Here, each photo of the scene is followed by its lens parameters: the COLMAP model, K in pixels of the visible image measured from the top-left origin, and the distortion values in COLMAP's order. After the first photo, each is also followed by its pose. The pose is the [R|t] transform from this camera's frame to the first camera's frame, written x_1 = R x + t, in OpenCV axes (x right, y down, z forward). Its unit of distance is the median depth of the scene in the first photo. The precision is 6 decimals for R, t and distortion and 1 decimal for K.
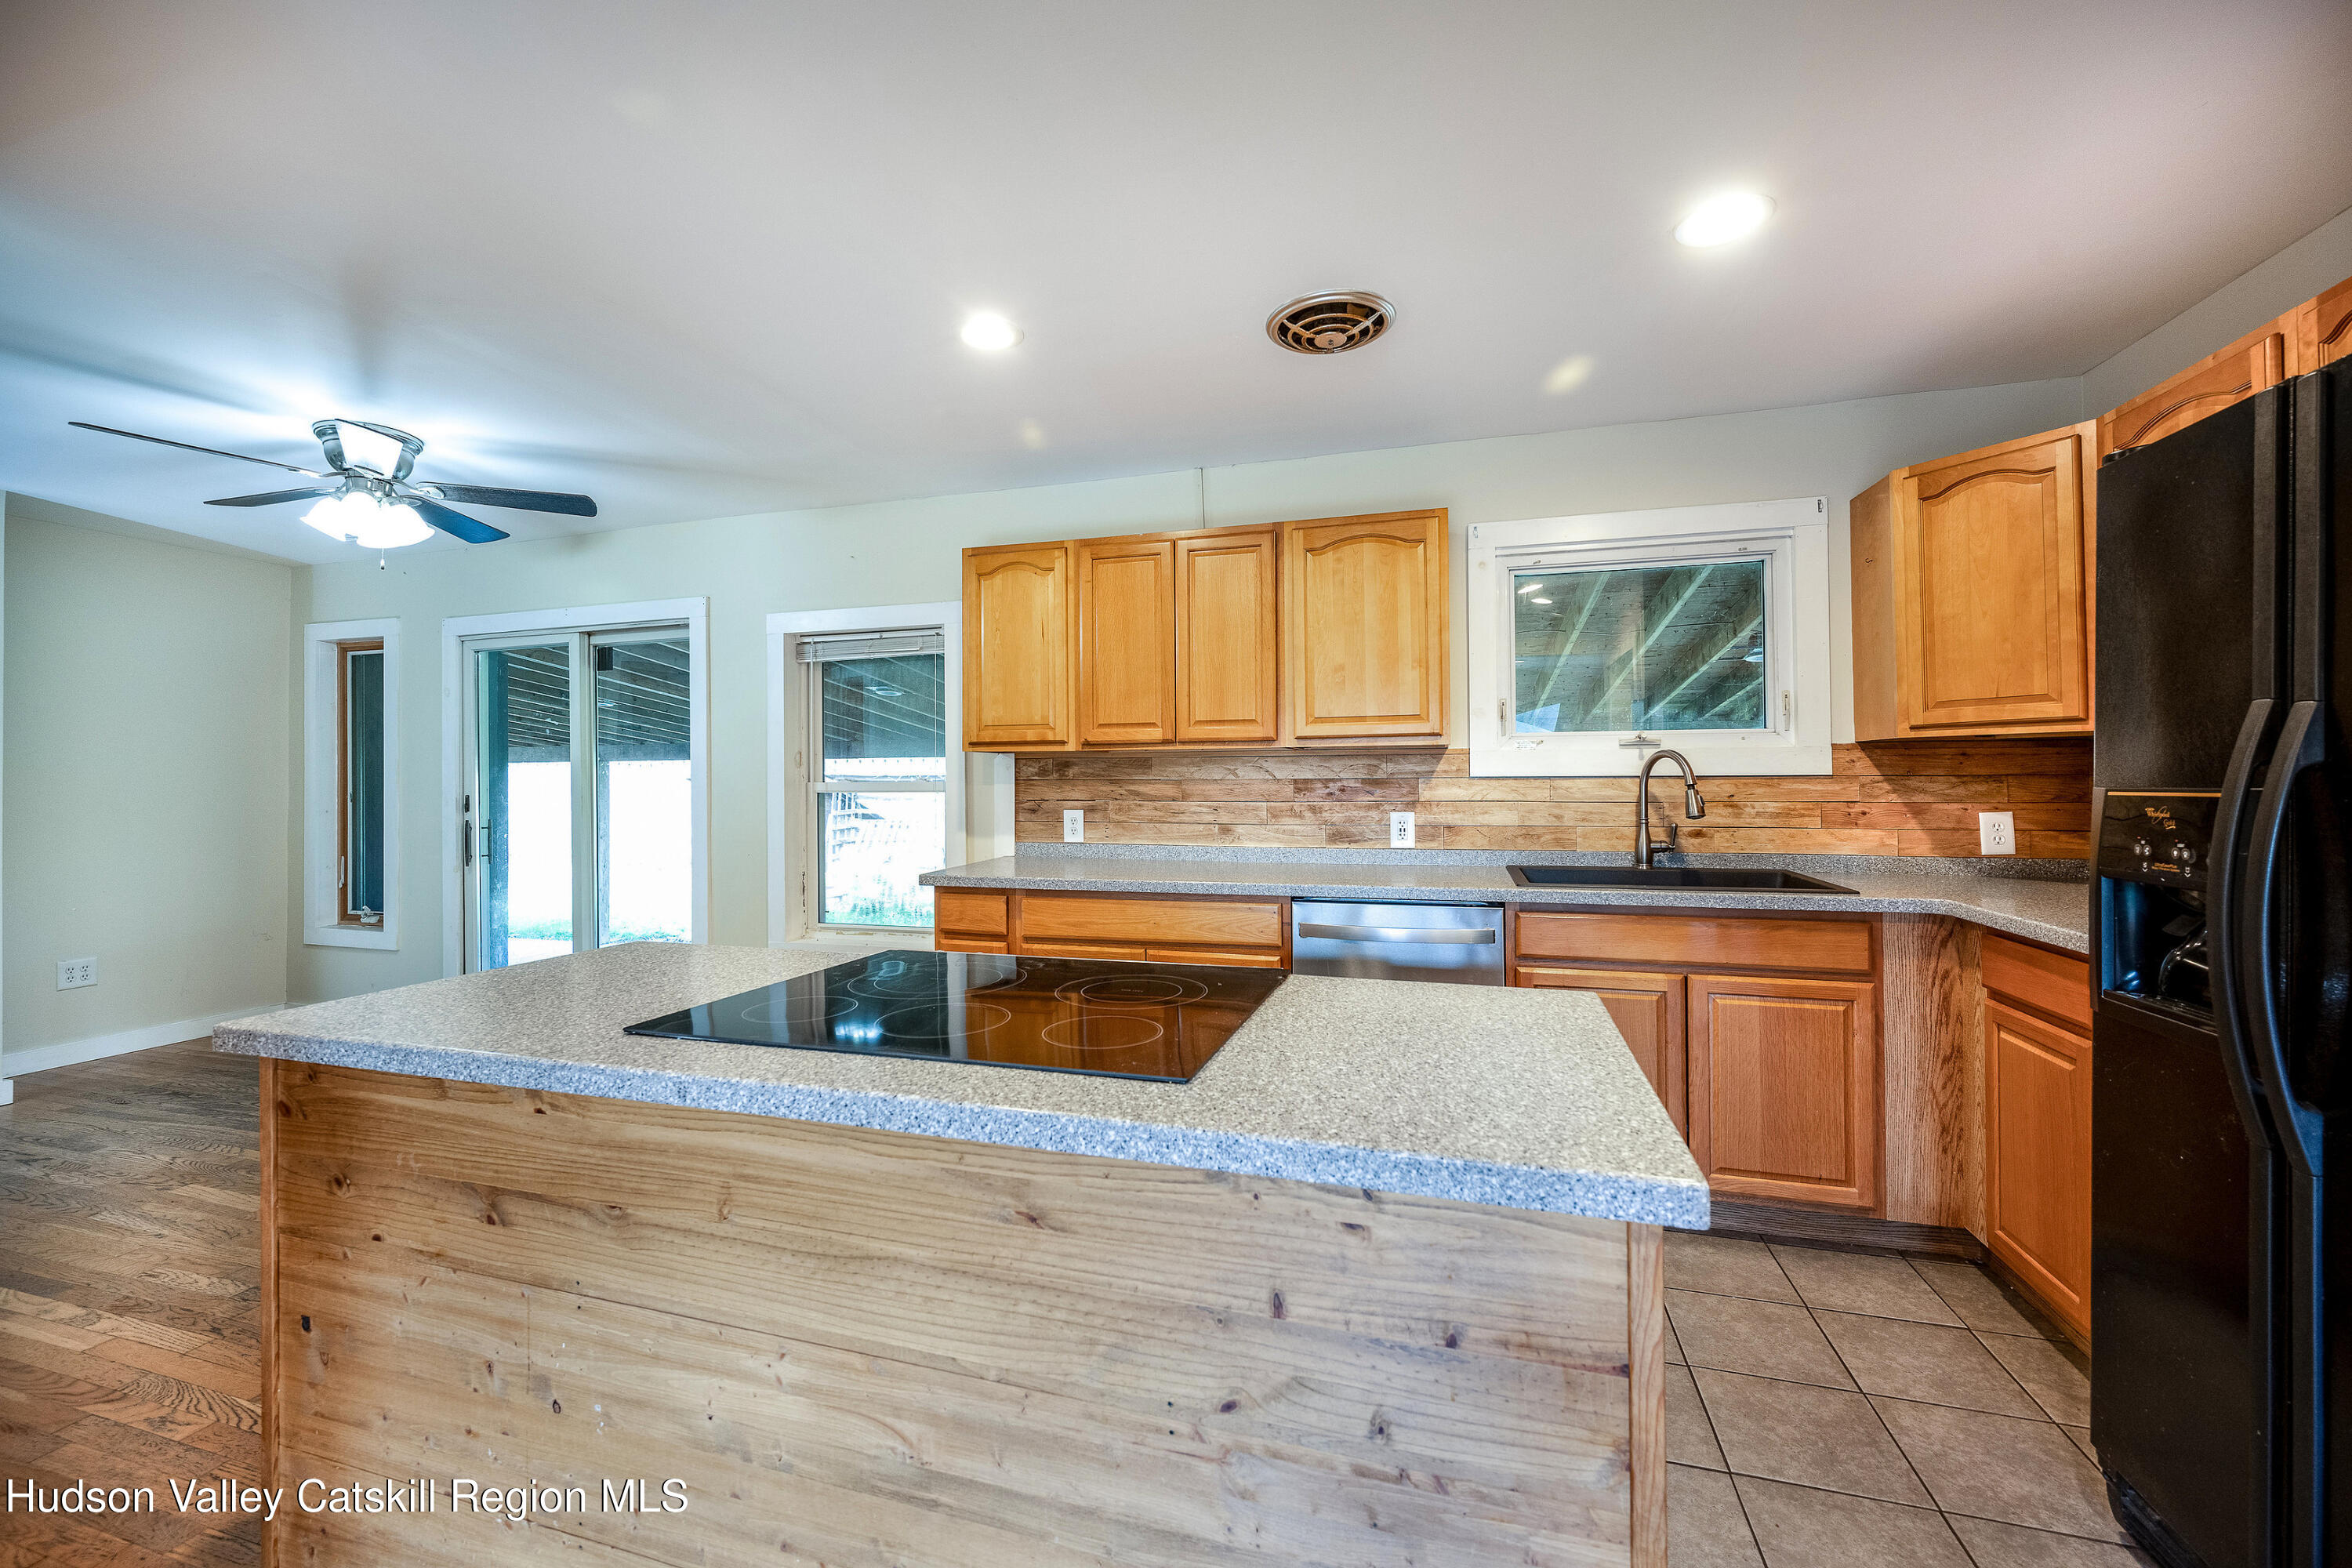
lens RADIAL K [[938.4, 0, 1177.6], [0, 938.4, 767.9], [0, 0, 1]] dist [-0.004050, 0.000574]
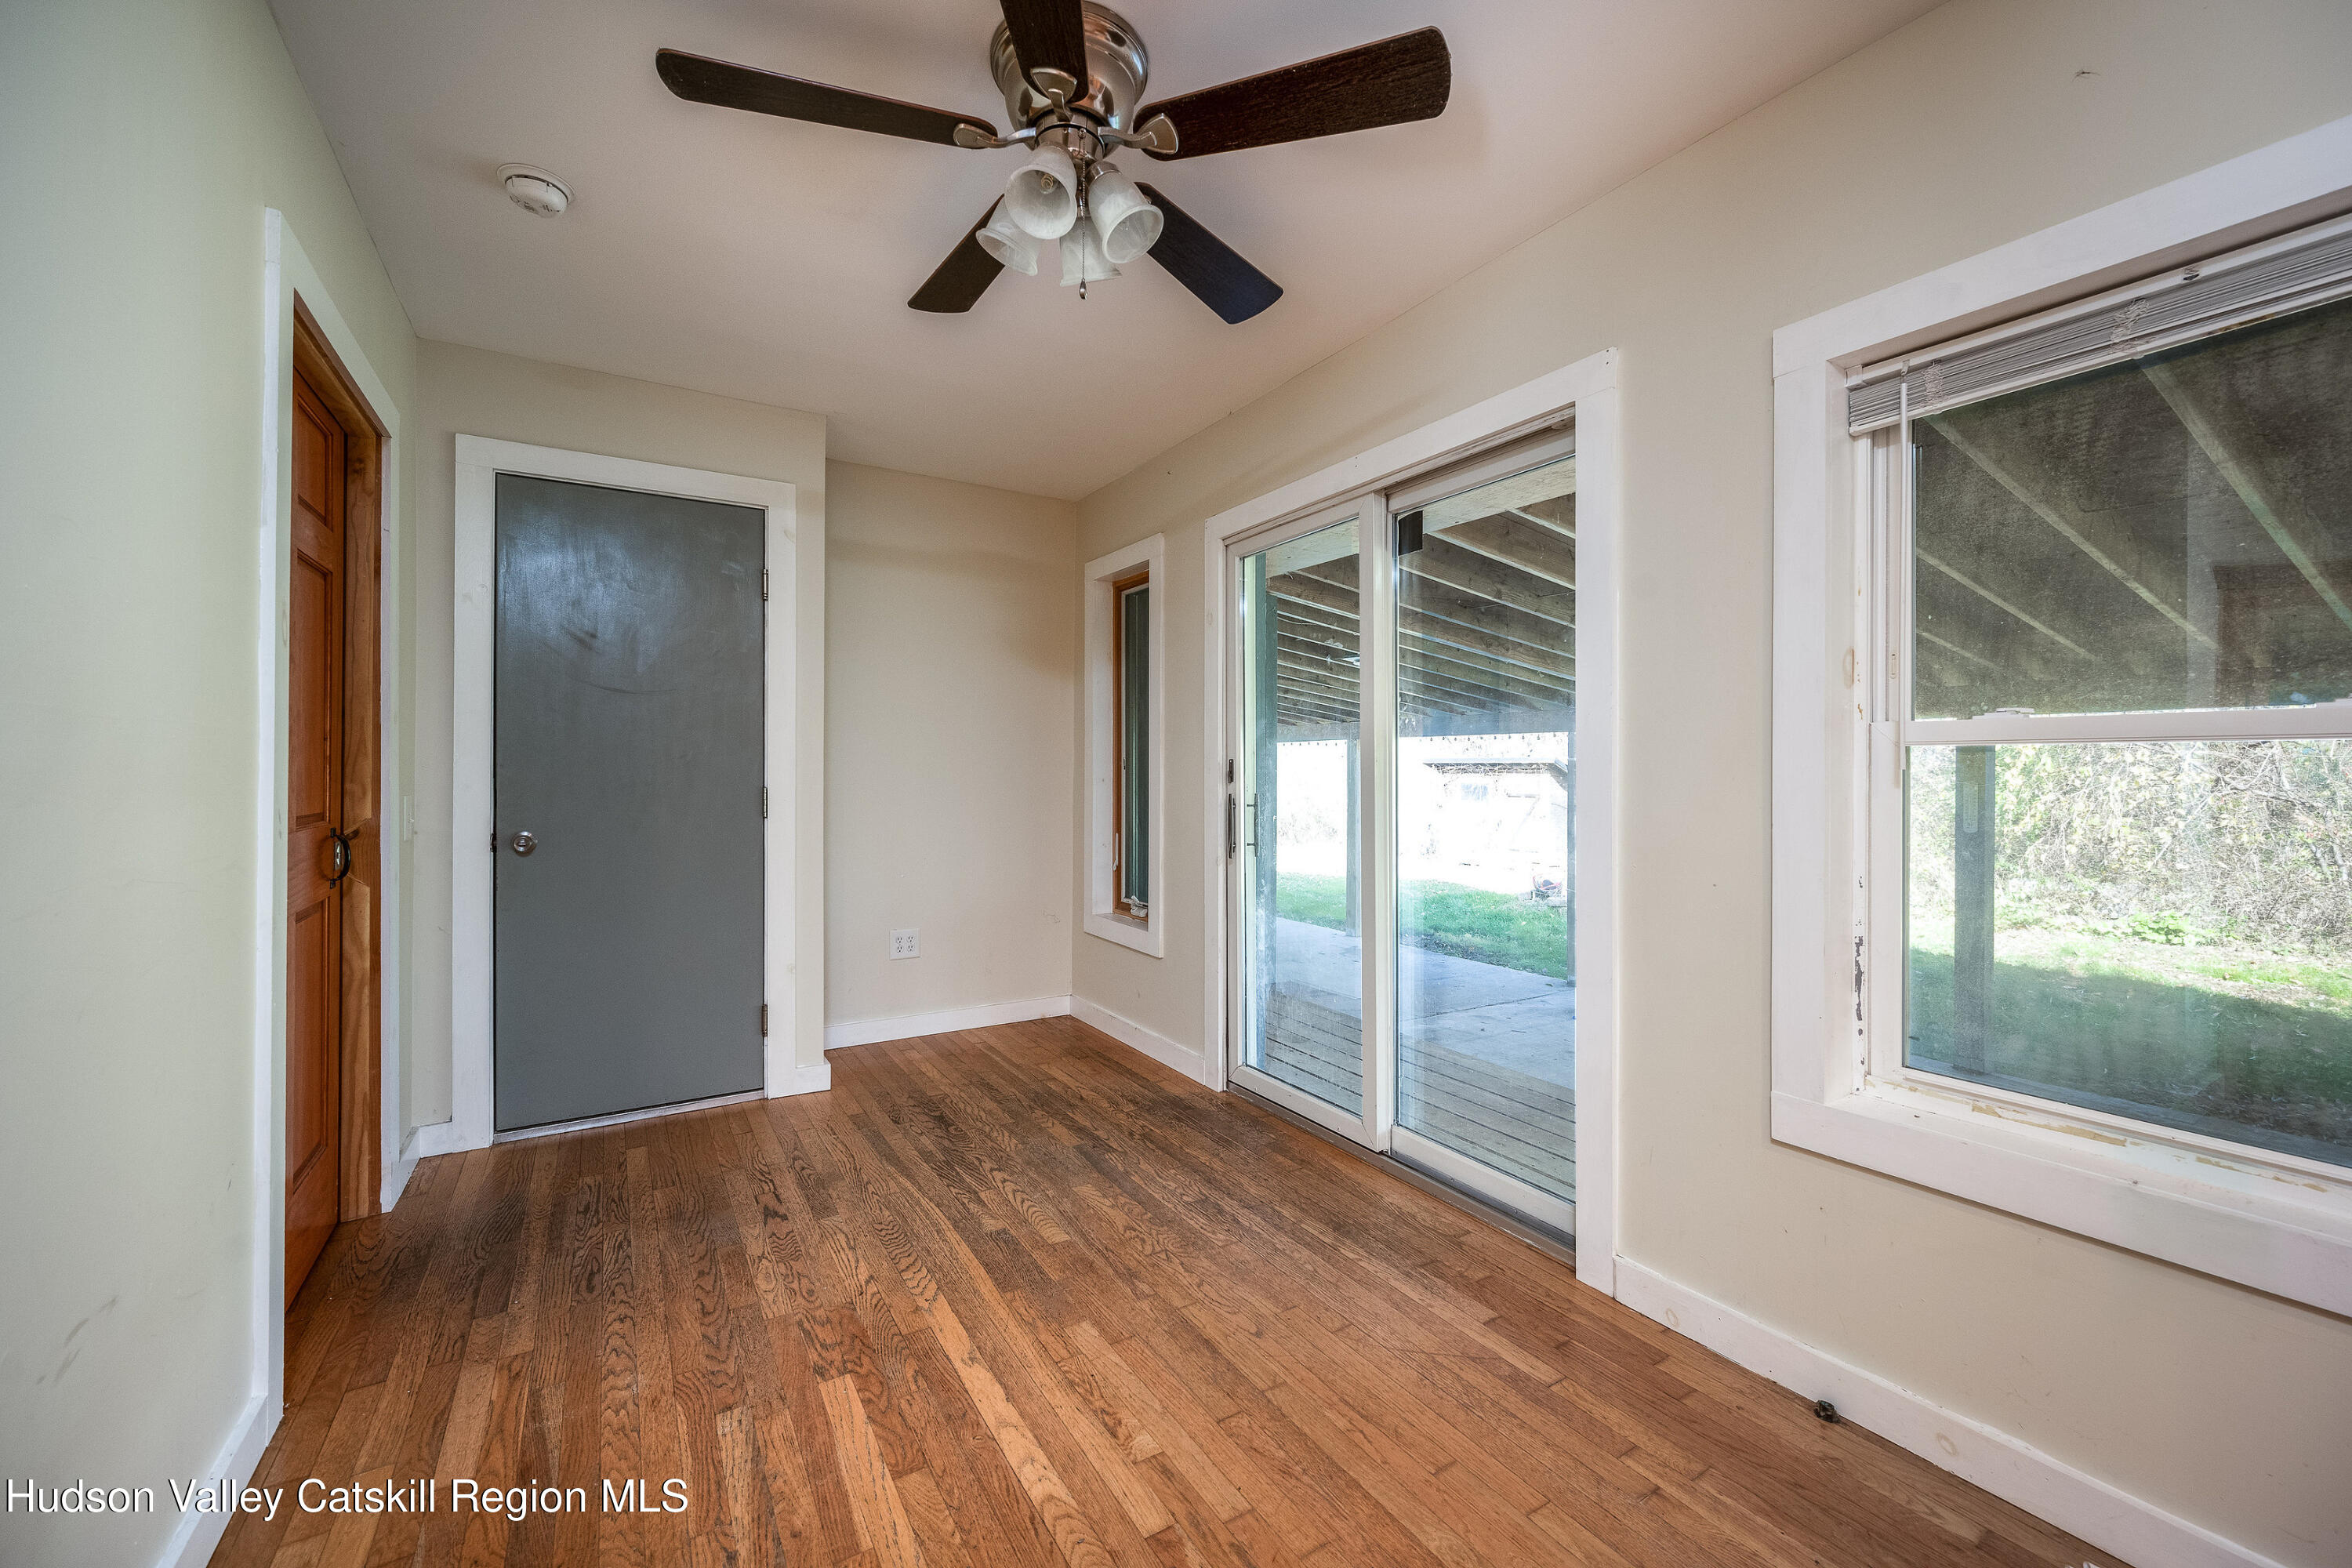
lens RADIAL K [[938.4, 0, 1189.4], [0, 938.4, 774.6], [0, 0, 1]] dist [-0.004050, 0.000574]
pose [[0.758636, 0.013540, -0.651374, -0.301943], [-0.003935, 0.999861, 0.016201, 0.028266], [0.651503, -0.009728, 0.758584, 0.415610]]
